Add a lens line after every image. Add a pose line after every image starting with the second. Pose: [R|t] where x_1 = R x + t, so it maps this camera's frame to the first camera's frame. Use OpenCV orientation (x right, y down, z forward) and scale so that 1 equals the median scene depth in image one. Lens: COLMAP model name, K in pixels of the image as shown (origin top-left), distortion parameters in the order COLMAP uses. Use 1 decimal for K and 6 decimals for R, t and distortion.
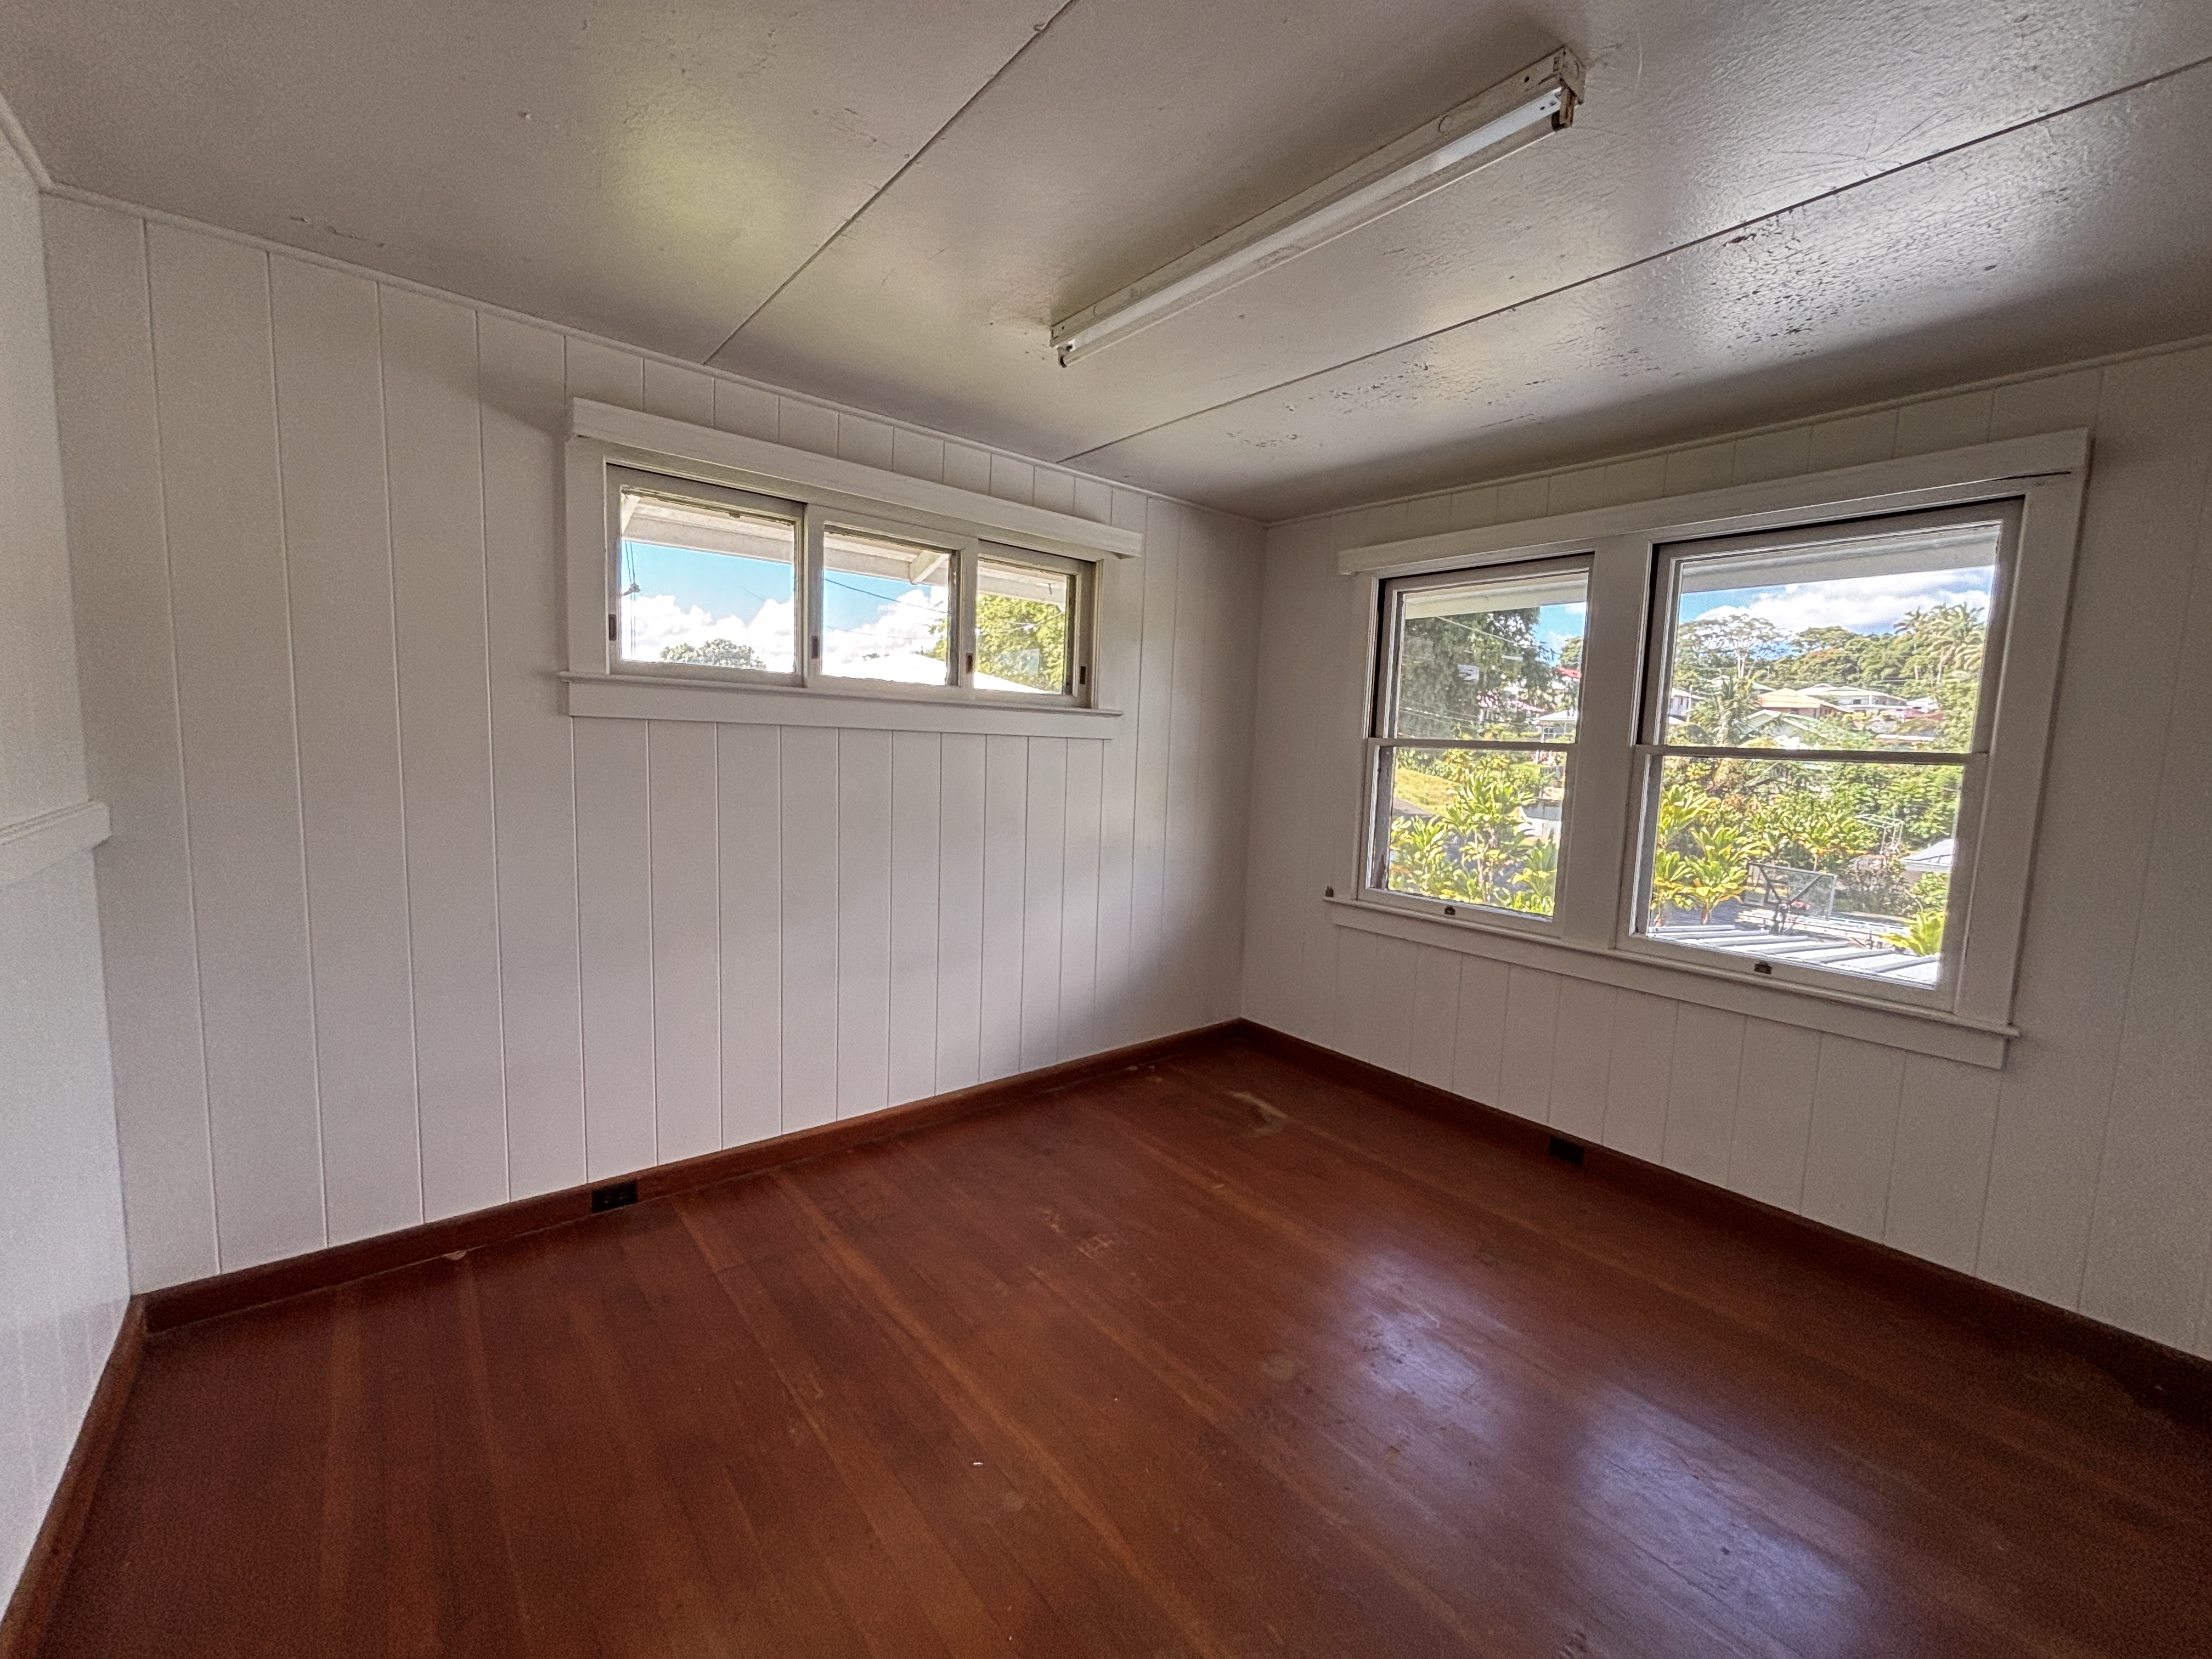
lens RADIAL K [[896.9, 0, 1126.7], [0, 896.9, 835.2], [0, 0, 1]] dist [0.003010, -0.001684]
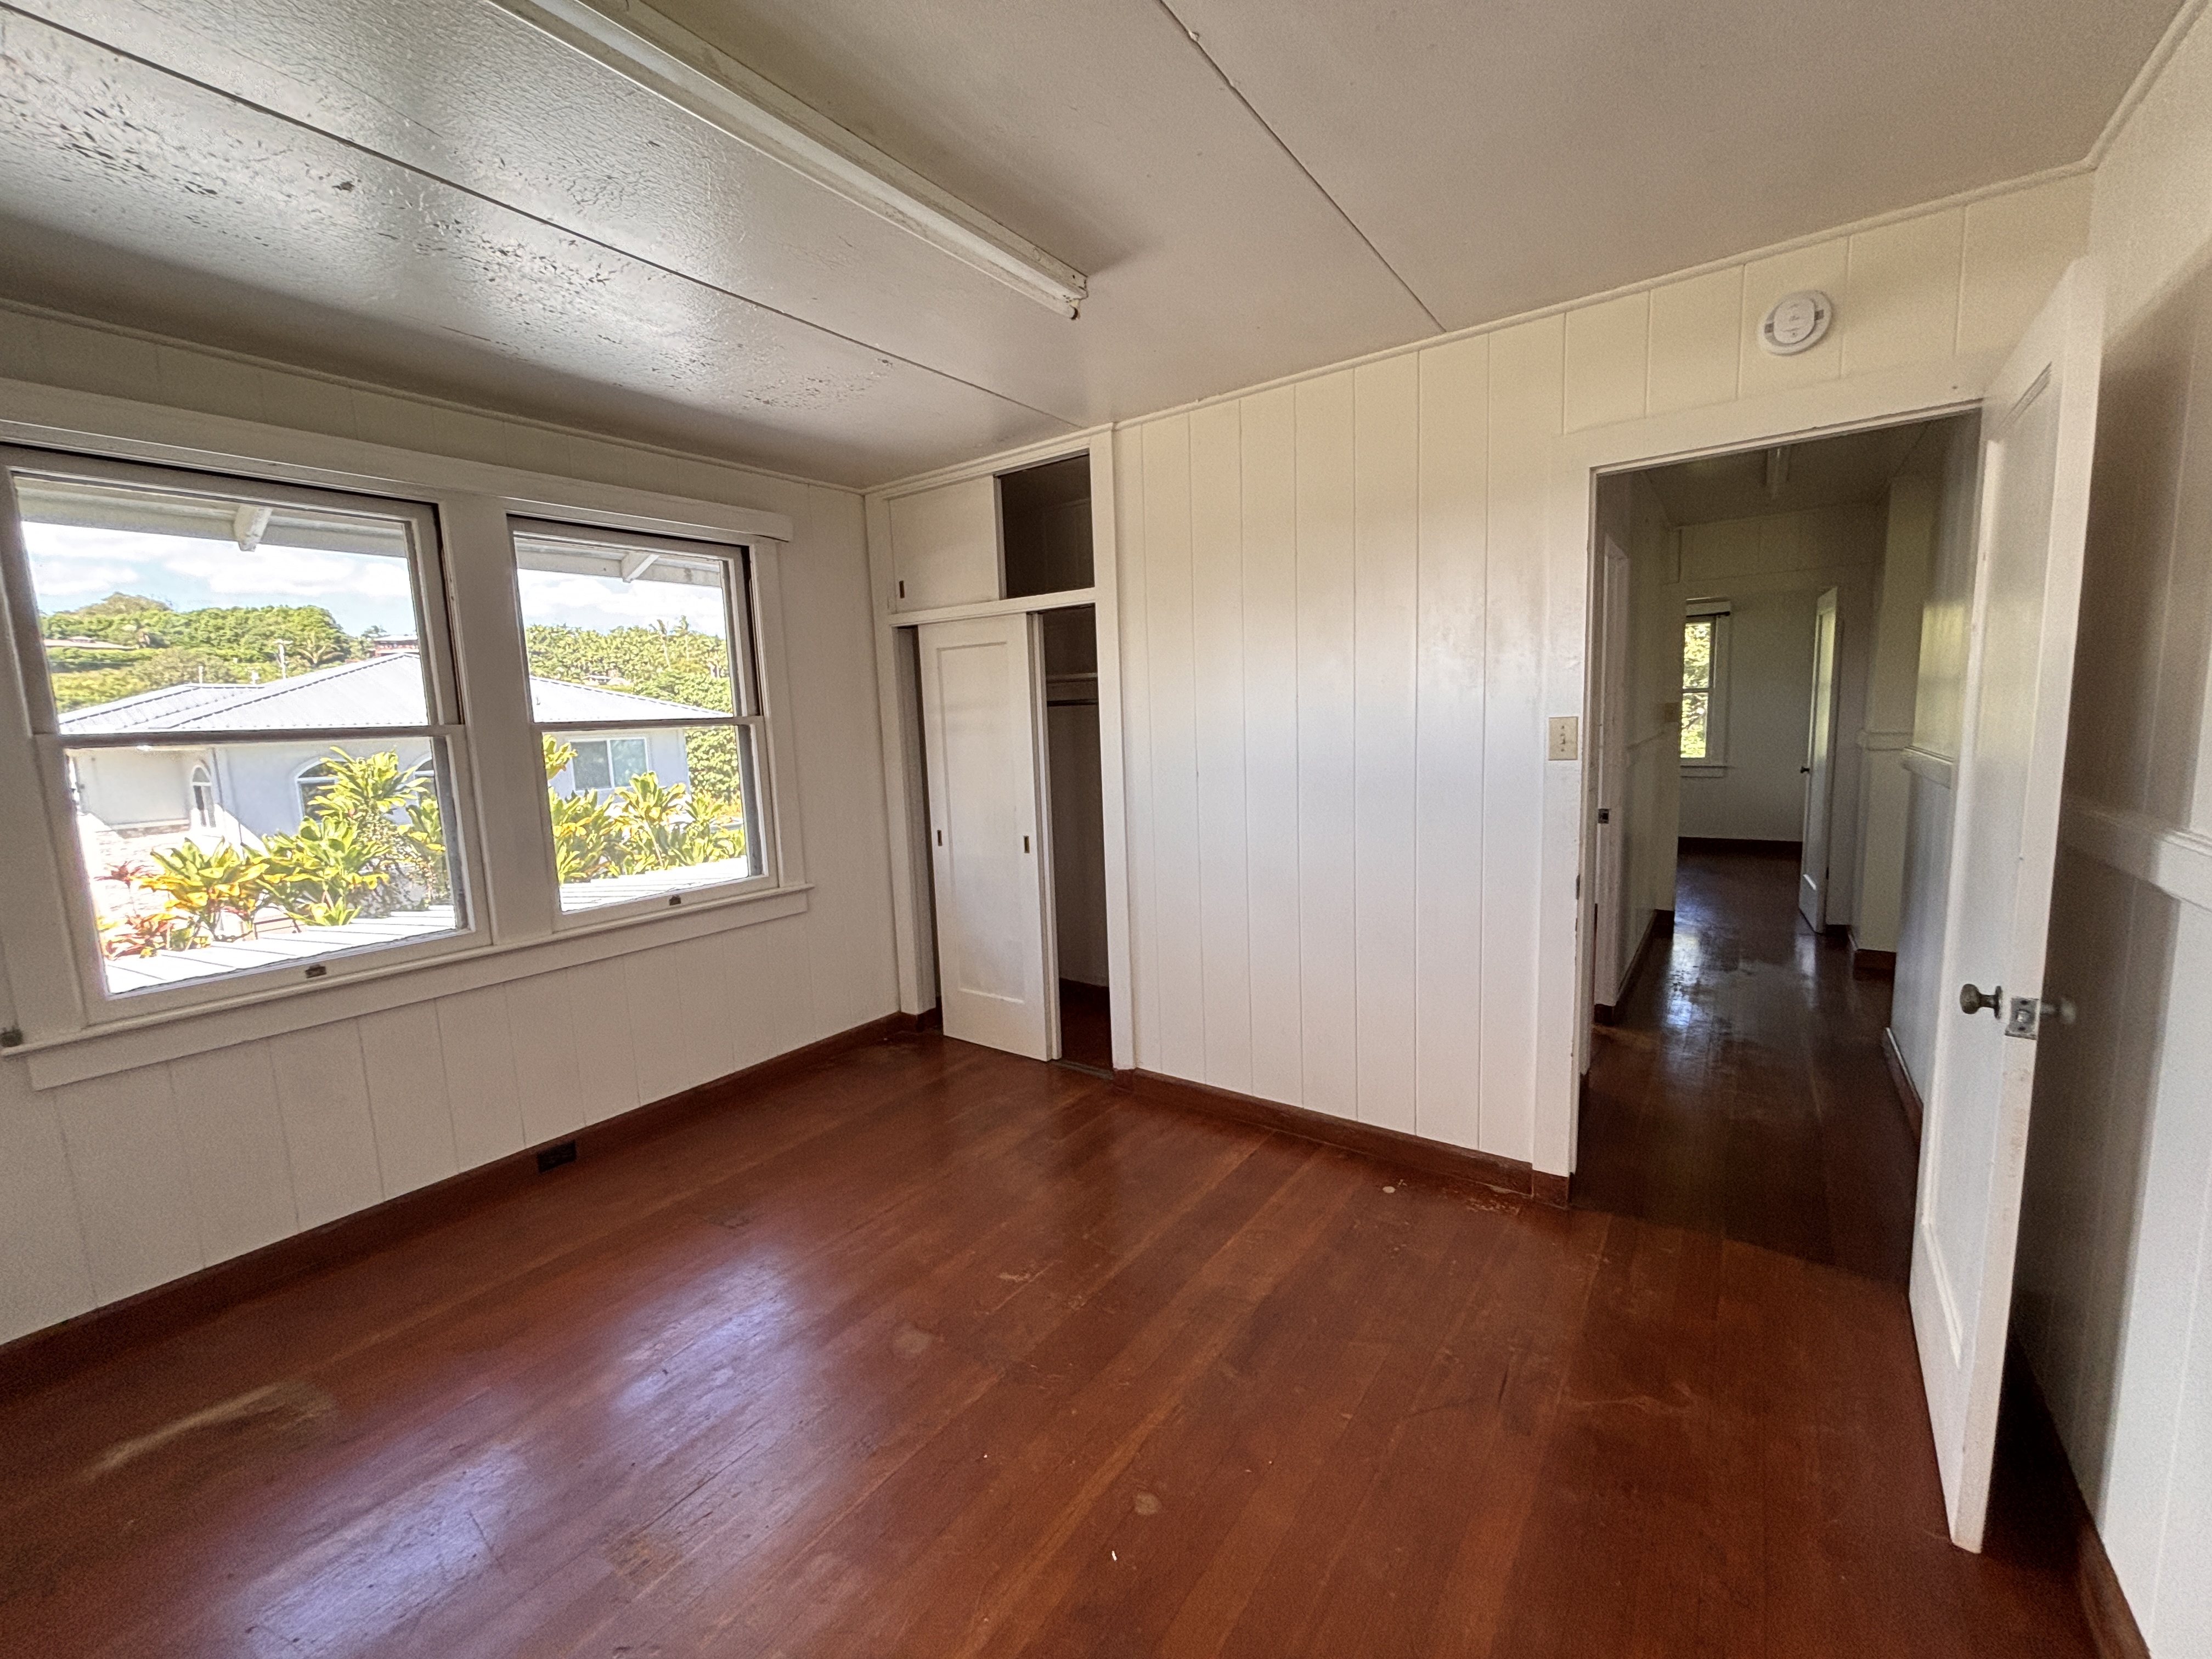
lens RADIAL K [[896.9, 0, 1096.0], [0, 896.9, 840.6], [0, 0, 1]] dist [0.003010, -0.001684]
pose [[-0.235411, -0.165675, 0.957671, -0.536064], [0.135572, 0.970132, 0.201157, -0.090886], [-0.962394, 0.177188, -0.205919, 0.646643]]
